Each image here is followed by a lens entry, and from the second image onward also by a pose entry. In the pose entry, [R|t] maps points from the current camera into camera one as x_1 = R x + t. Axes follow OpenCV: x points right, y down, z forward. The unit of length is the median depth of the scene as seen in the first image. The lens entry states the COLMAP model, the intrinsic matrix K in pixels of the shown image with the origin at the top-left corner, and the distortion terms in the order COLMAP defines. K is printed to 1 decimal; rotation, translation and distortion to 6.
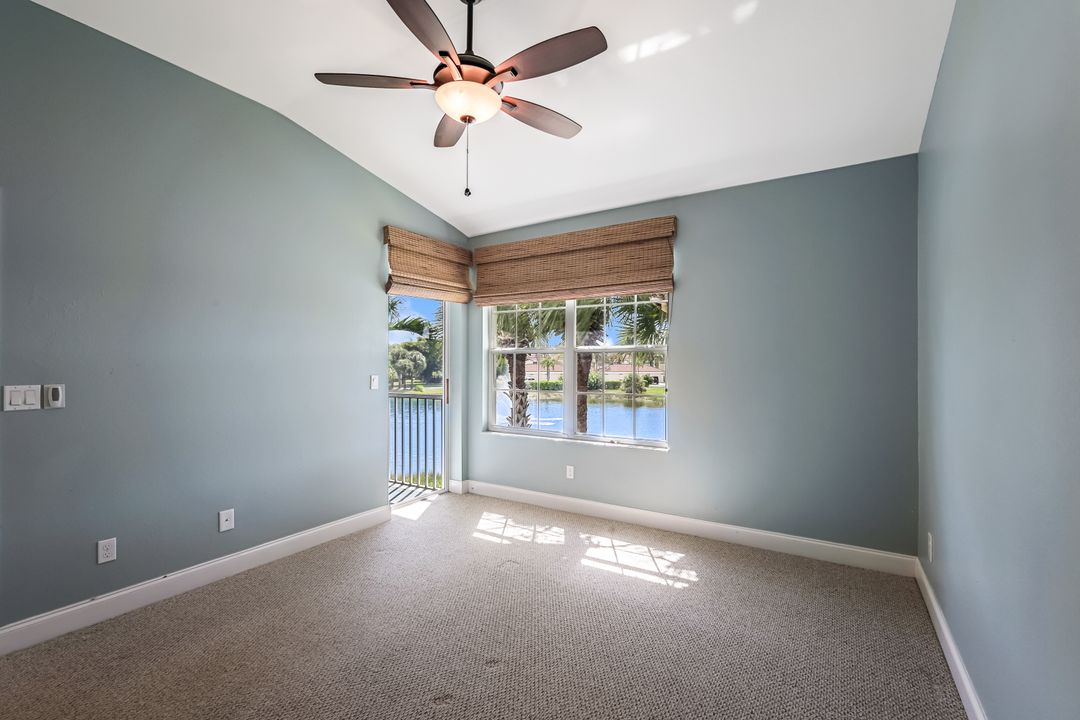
lens RADIAL K [[479.5, 0, 529.9], [0, 479.5, 358.4], [0, 0, 1]] dist [0.001399, 0.000717]
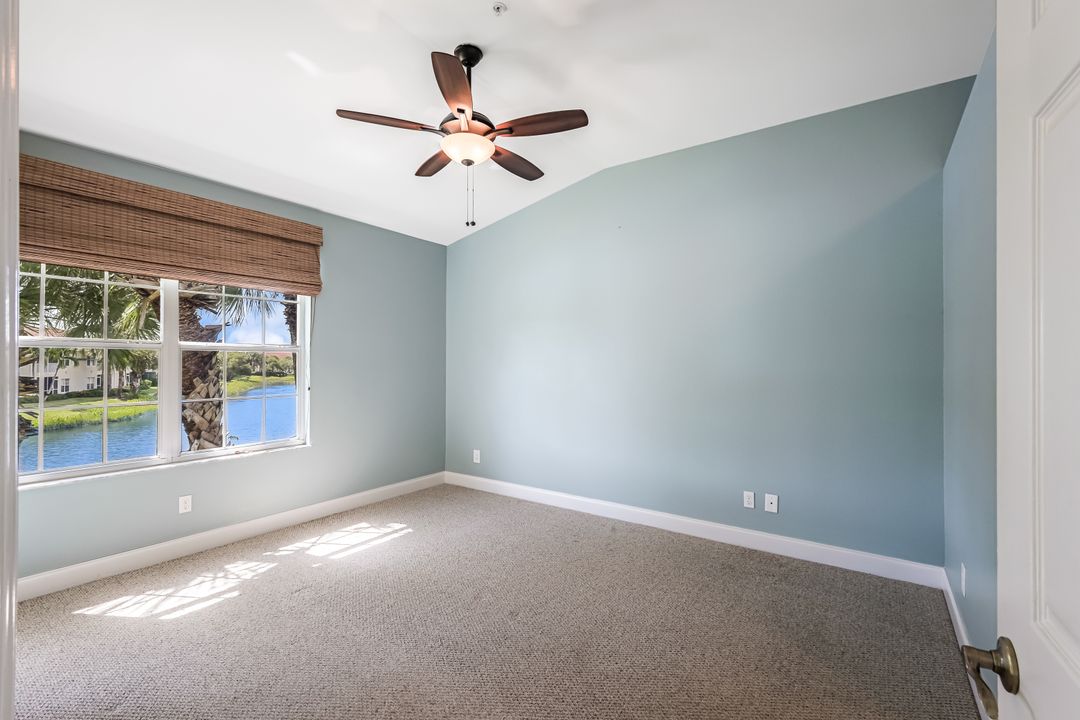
lens RADIAL K [[479.5, 0, 562.6], [0, 479.5, 362.3], [0, 0, 1]] dist [0.001399, 0.000717]
pose [[0.004396, -0.000375, 0.999990, -0.767293], [-0.012468, 0.999922, 0.000429, 0.000761], [-0.999913, -0.012470, 0.004391, 0.434587]]
